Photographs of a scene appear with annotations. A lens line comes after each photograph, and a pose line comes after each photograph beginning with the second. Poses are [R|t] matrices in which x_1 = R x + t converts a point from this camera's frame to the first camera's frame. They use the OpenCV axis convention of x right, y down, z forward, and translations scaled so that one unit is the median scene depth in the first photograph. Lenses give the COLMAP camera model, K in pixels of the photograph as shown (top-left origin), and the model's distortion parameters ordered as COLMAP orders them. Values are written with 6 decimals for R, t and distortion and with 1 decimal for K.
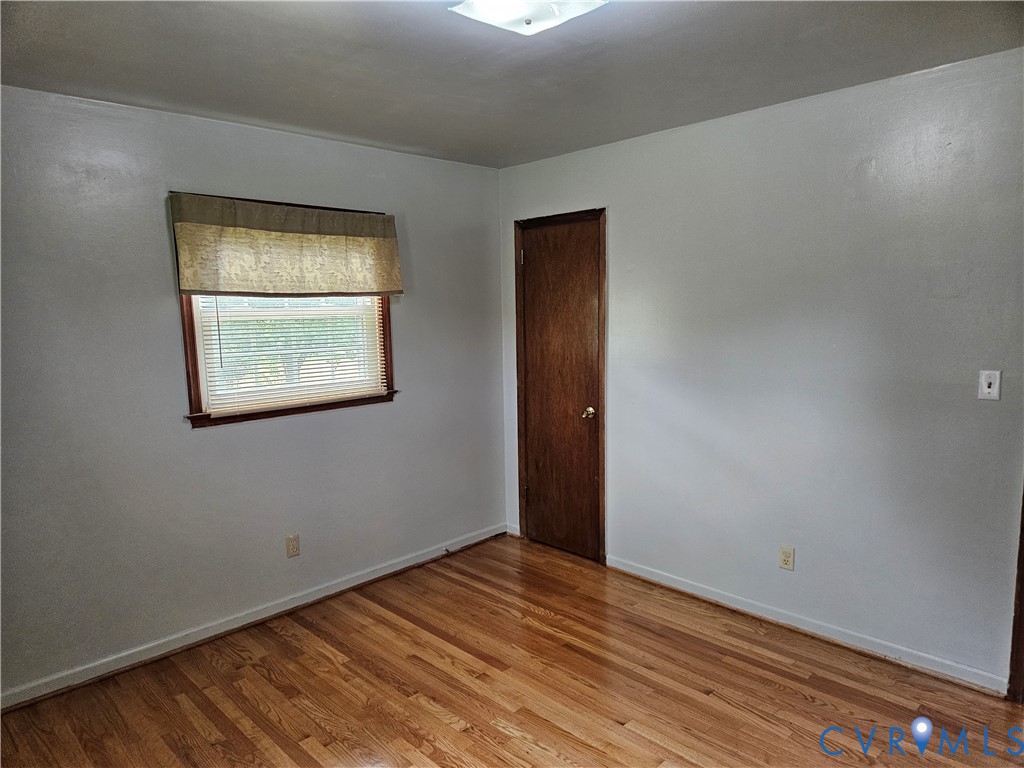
lens RADIAL K [[688.5, 0, 501.7], [0, 688.5, 396.1], [0, 0, 1]] dist [0.077357, -0.061115]
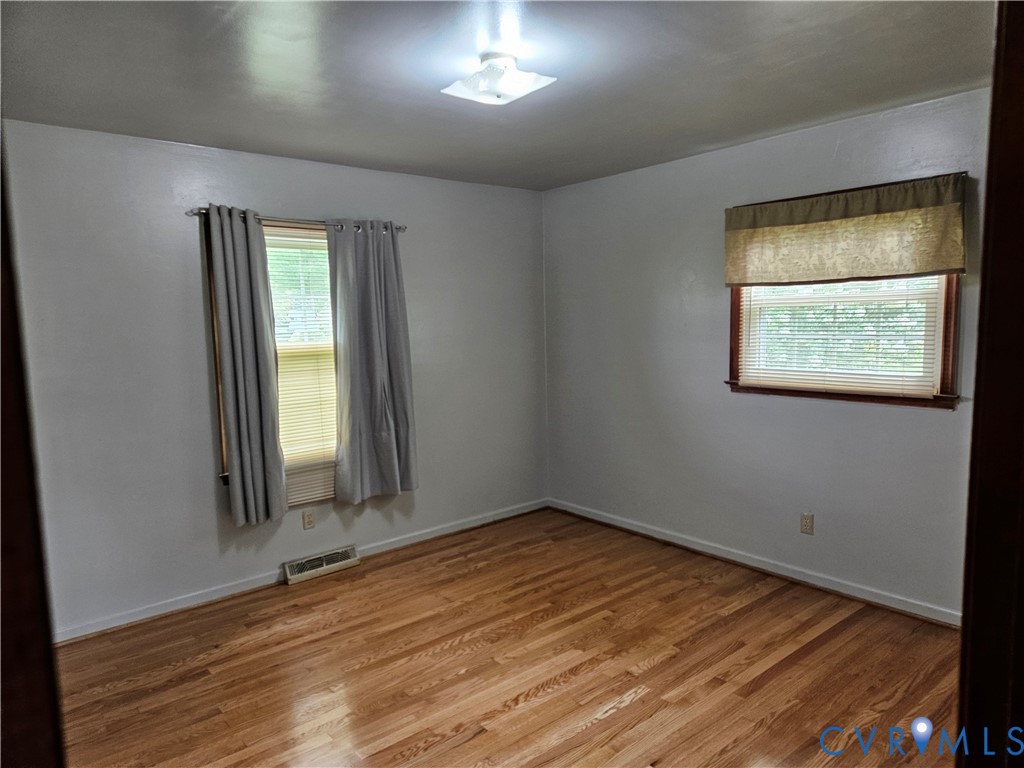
lens RADIAL K [[688.5, 0, 501.7], [0, 688.5, 396.1], [0, 0, 1]] dist [0.077357, -0.061115]
pose [[-0.091812, 0.146809, -0.984895, 0.810939], [-0.099108, 0.982814, 0.155738, -0.098387], [0.990832, 0.111910, -0.075684, 0.656064]]
